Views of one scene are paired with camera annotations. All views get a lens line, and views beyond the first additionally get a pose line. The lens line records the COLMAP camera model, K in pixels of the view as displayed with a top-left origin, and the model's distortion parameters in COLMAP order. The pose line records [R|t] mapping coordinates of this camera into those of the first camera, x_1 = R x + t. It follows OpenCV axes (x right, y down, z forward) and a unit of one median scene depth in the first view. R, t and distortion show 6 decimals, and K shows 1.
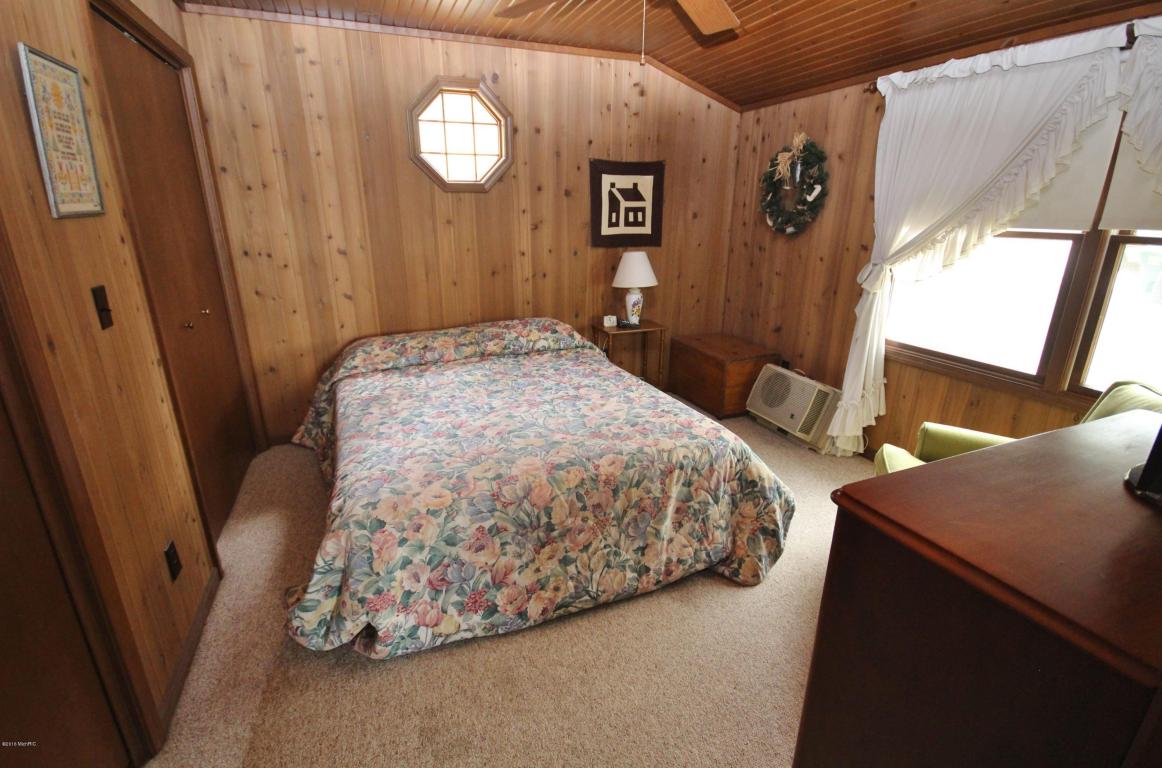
lens RADIAL K [[552.9, 0, 581.0], [0, 552.9, 384.0], [0, 0, 1]] dist [0.013410, -0.014557]
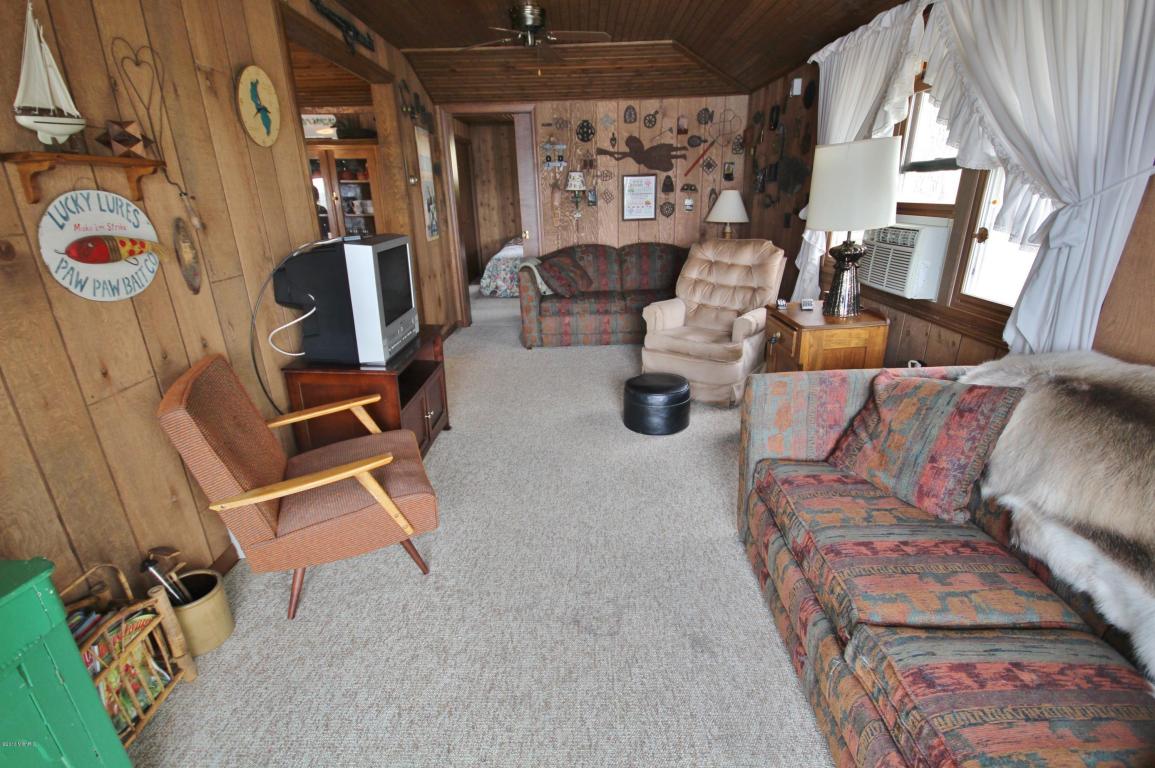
lens RADIAL K [[538.8, 0, 577.5], [0, 538.8, 384.0], [0, 0, 1]] dist [-0.000748, -0.000298]
pose [[0.927738, 0.106904, -0.357594, 1.743453], [-0.092307, 0.994058, 0.057697, 0.882665], [0.361637, -0.020520, 0.932093, -2.623287]]
